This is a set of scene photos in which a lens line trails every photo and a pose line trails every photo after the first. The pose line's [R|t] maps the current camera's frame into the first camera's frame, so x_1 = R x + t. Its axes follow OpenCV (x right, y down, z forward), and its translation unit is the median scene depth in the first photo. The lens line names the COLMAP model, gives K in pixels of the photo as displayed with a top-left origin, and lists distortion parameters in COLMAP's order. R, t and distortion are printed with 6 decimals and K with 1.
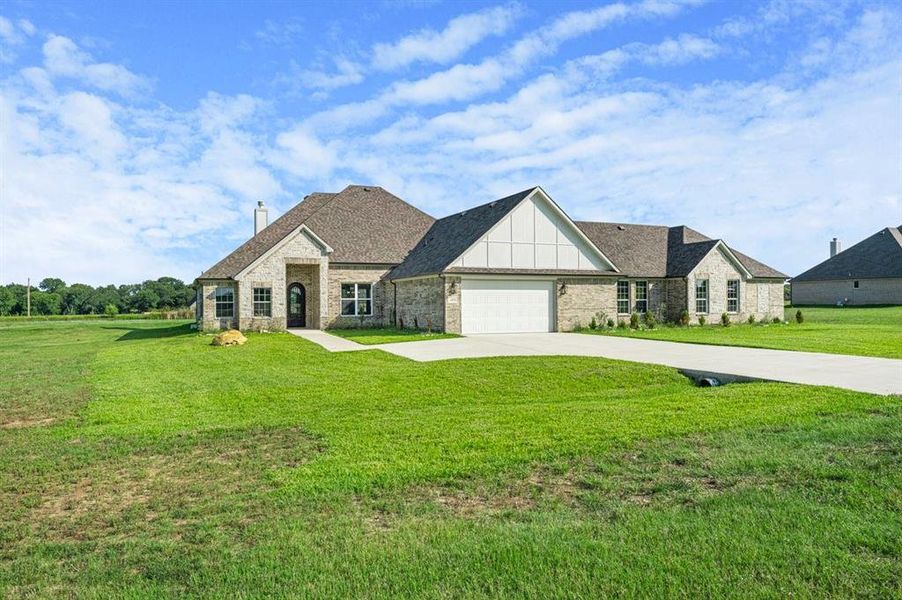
lens RADIAL K [[643.5, 0, 448.6], [0, 643.5, 302.5], [0, 0, 1]] dist [-0.014129, 0.005653]
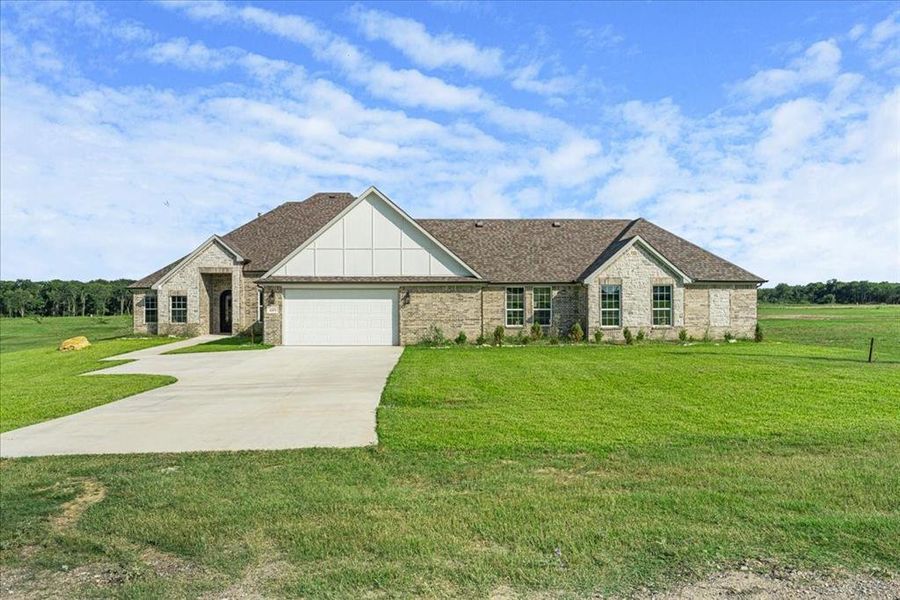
lens RADIAL K [[642.1, 0, 449.3], [0, 642.1, 305.9], [0, 0, 1]] dist [-0.014129, 0.005653]
pose [[0.939654, 0.002512, -0.342118, 0.483327], [-0.002779, 0.999996, -0.000290, -0.008499], [0.342116, 0.001223, 0.939657, 0.166676]]
